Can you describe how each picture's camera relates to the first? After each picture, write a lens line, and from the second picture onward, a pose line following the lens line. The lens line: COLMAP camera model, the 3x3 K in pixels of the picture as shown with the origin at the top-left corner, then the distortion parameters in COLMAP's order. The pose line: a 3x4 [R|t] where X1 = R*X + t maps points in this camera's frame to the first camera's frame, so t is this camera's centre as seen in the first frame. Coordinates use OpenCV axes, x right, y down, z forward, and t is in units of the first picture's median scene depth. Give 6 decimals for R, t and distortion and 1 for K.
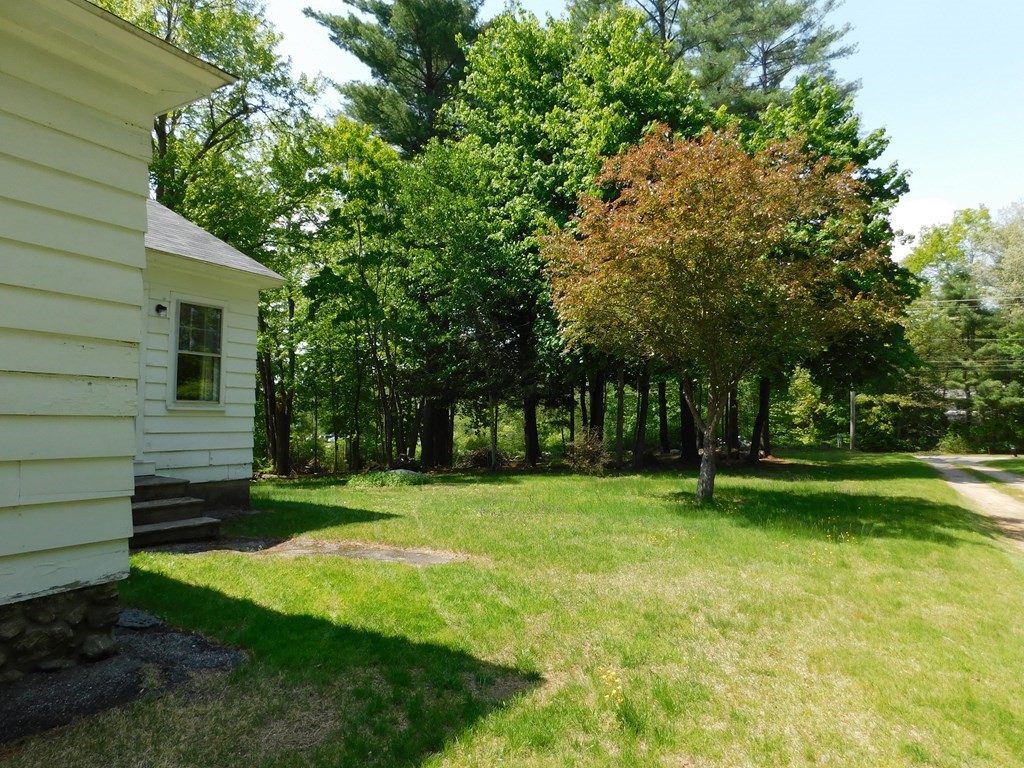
lens RADIAL K [[674.3, 0, 517.0], [0, 674.3, 380.3], [0, 0, 1]] dist [-0.073310, 0.054338]
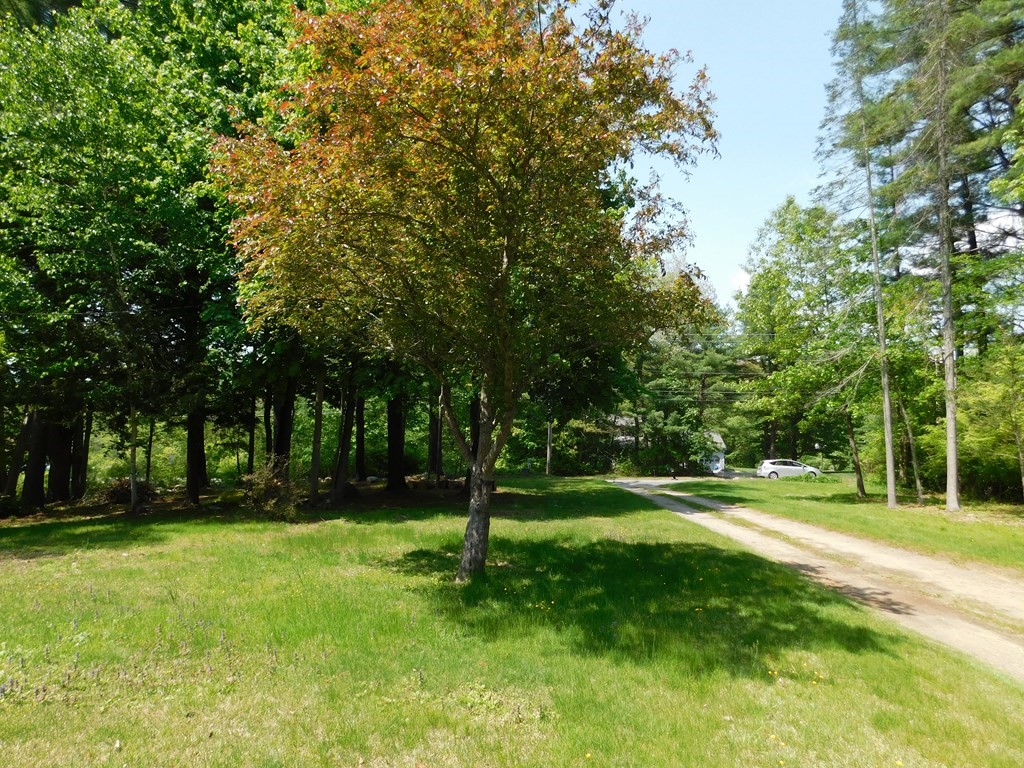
lens RADIAL K [[674.3, 0, 517.2], [0, 674.3, 386.1], [0, 0, 1]] dist [-0.073310, 0.054338]
pose [[0.895134, 0.044674, 0.443554, 0.009081], [-0.034033, 0.998911, -0.031927, 0.006080], [-0.444497, 0.013483, 0.895679, 0.133877]]
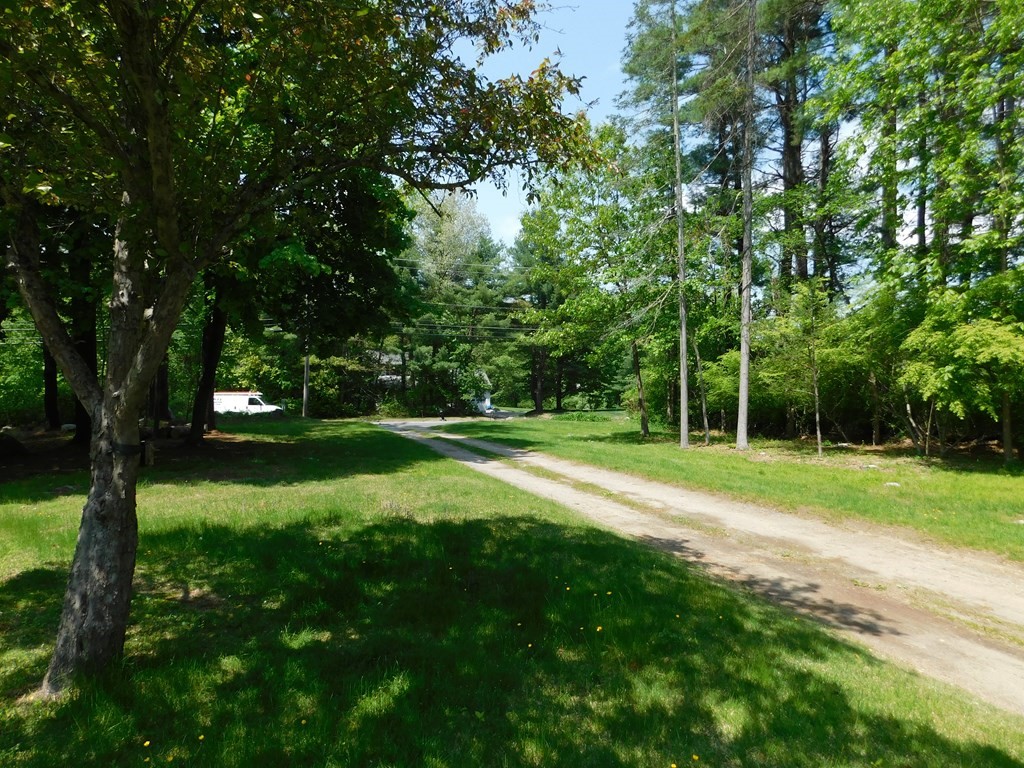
lens RADIAL K [[674.3, 0, 514.0], [0, 674.3, 382.1], [0, 0, 1]] dist [-0.073310, 0.054338]
pose [[0.691509, 0.006836, 0.722335, 0.069325], [-0.047417, 0.998228, 0.035947, 0.015903], [-0.720810, -0.059108, 0.690608, 0.233465]]
